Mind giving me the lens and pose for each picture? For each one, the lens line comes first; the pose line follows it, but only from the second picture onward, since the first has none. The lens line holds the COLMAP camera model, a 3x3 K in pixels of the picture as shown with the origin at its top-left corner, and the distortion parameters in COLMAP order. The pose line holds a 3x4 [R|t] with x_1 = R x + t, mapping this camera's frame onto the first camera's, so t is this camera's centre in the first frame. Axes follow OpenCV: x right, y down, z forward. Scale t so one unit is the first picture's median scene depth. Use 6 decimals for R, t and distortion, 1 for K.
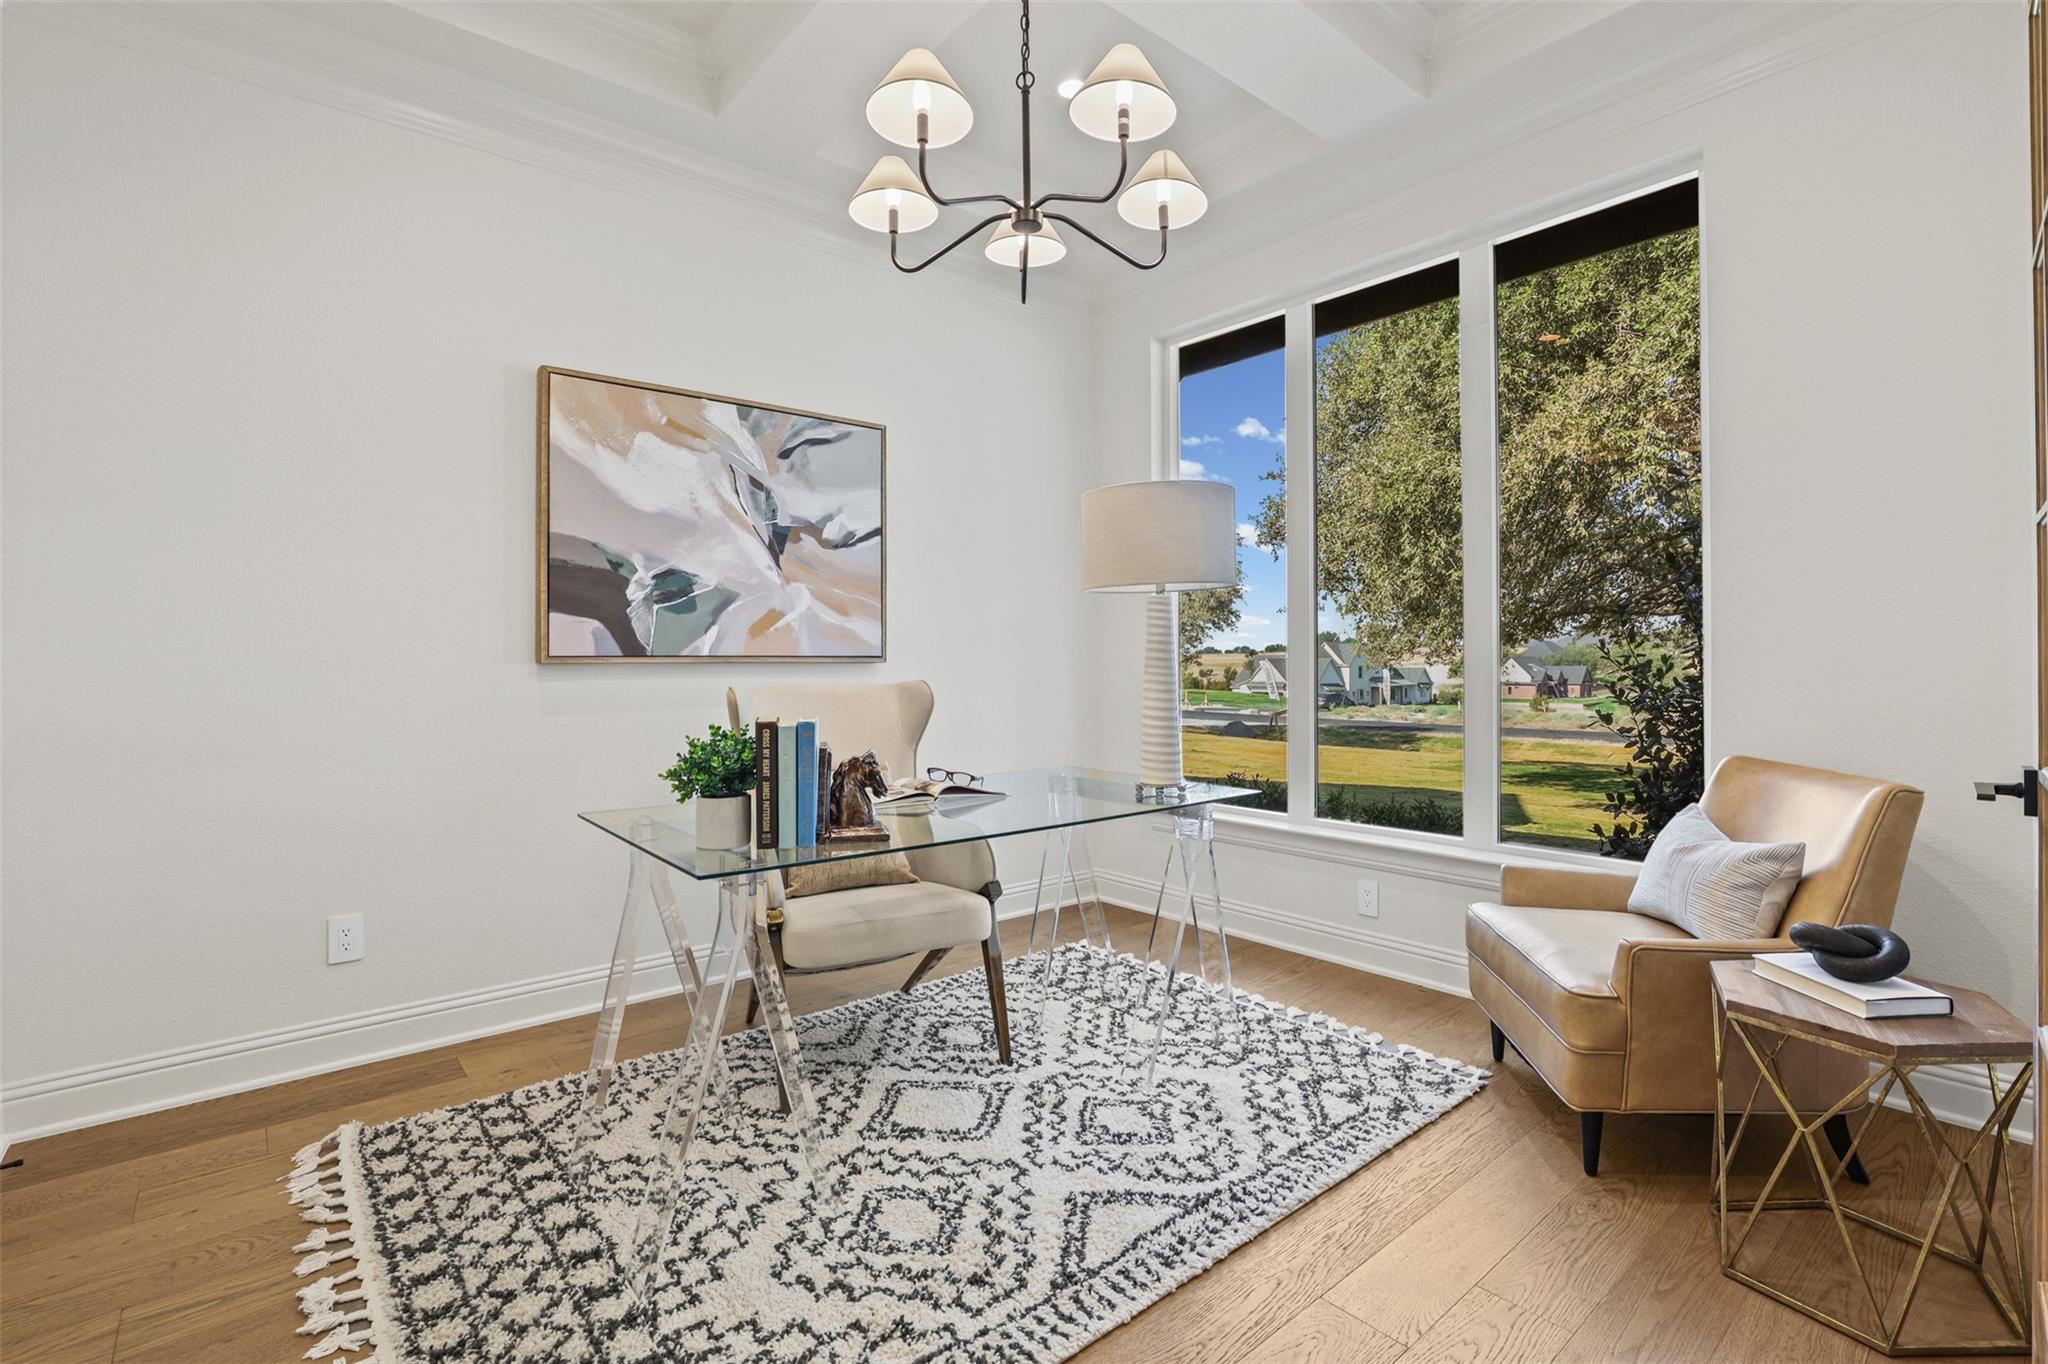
lens RADIAL K [[938.0, 0, 1032.9], [0, 938.0, 675.0], [0, 0, 1]] dist [-0.023034, 0.008470]
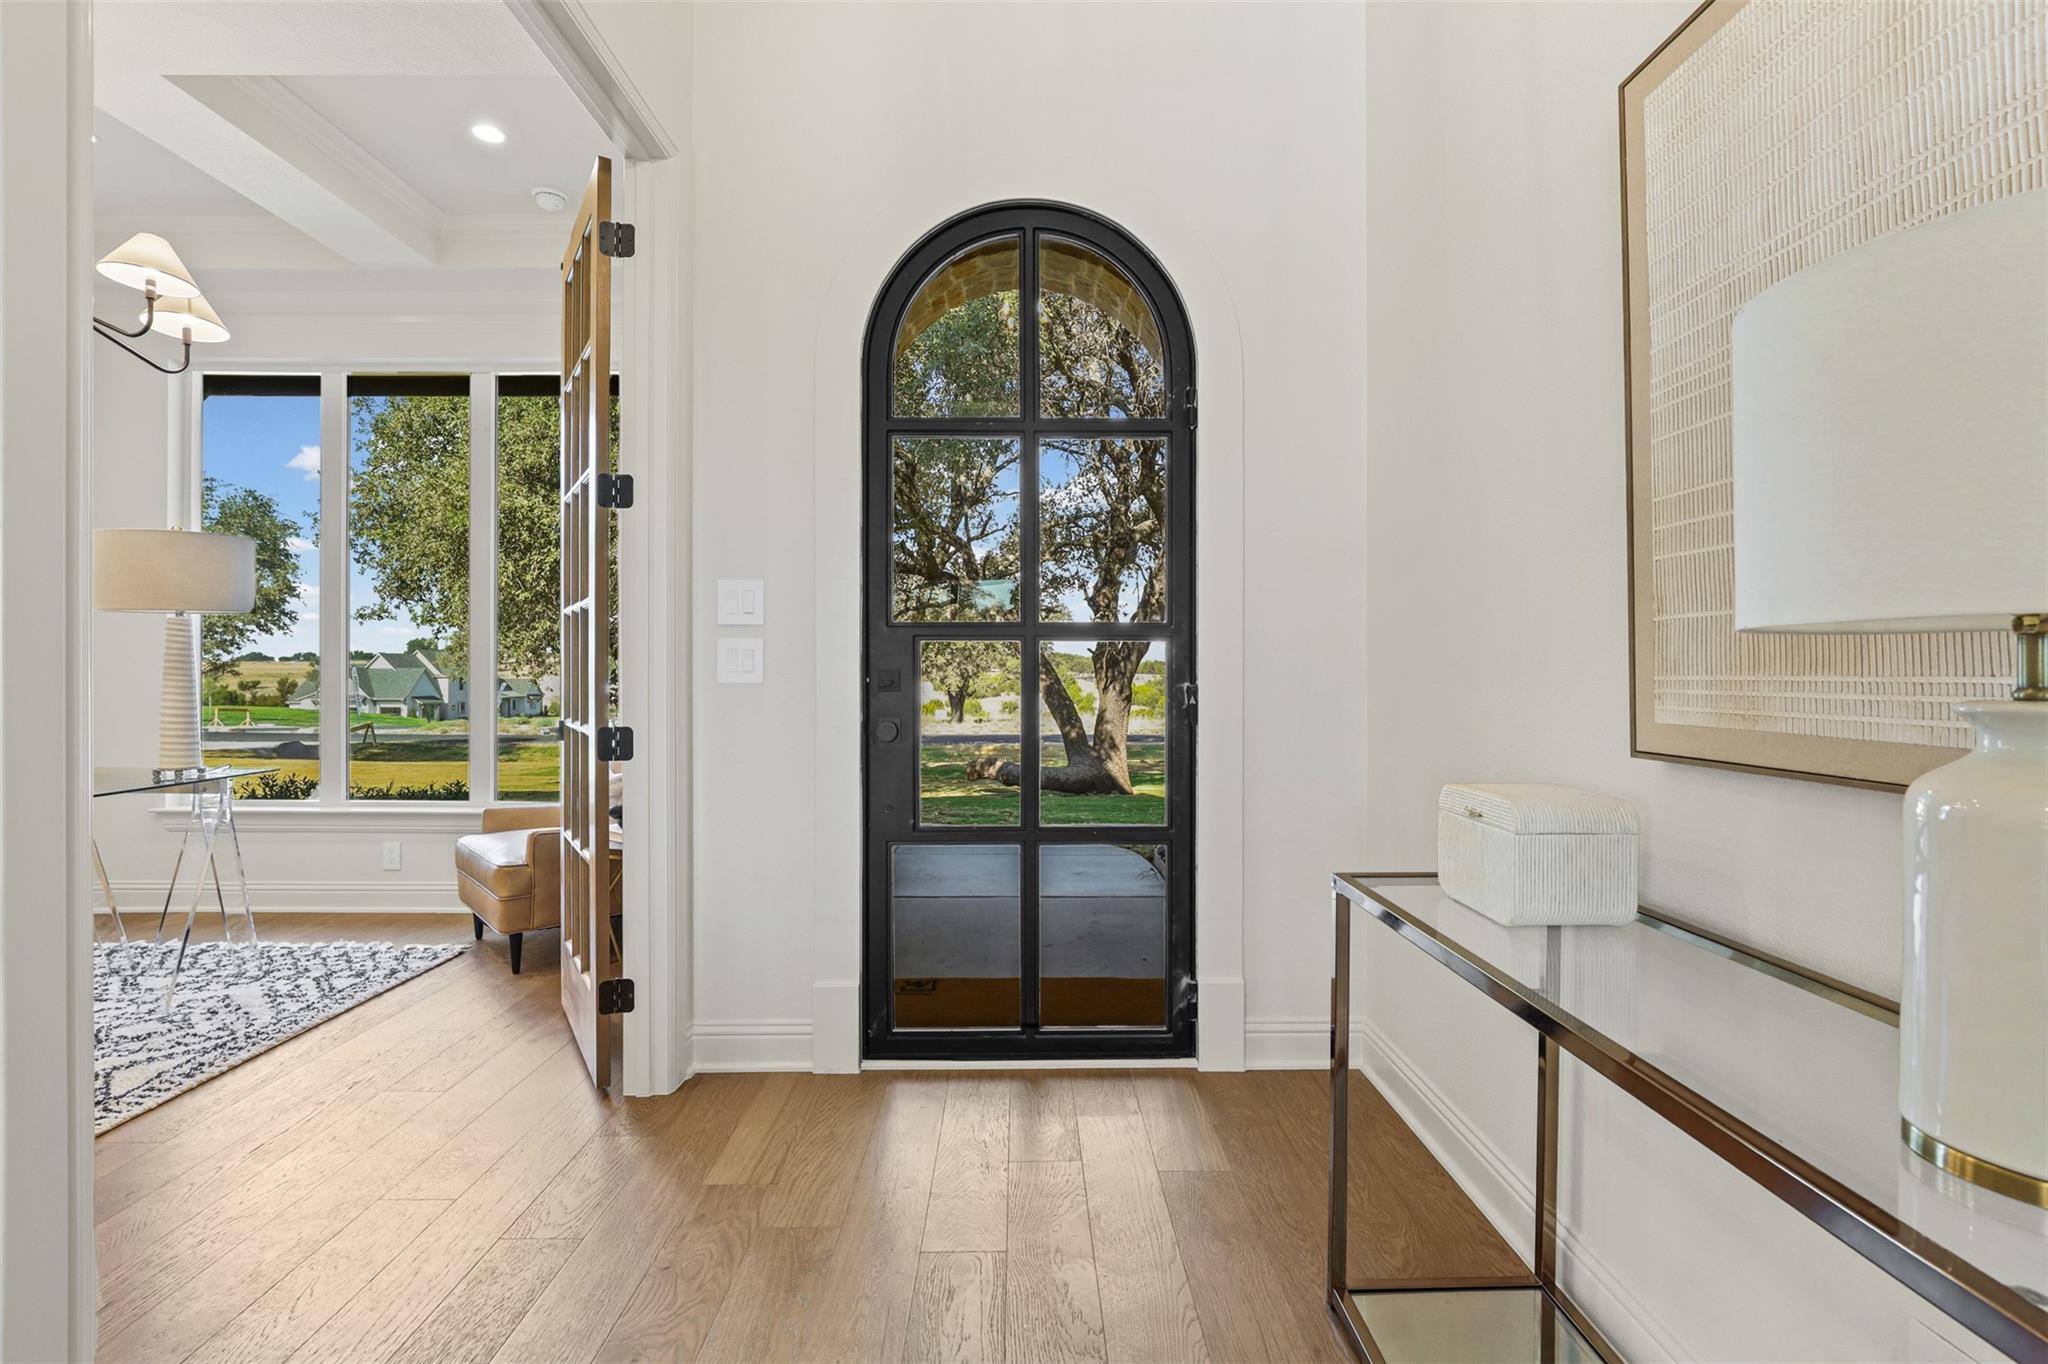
lens RADIAL K [[938.0, 0, 1032.9], [0, 938.0, 675.0], [0, 0, 1]] dist [-0.023034, 0.008470]
pose [[0.633587, 0.003400, 0.773664, -0.103582], [0.005705, 0.999943, -0.009067, 0.008788], [-0.773650, 0.010159, 0.633531, -0.703431]]
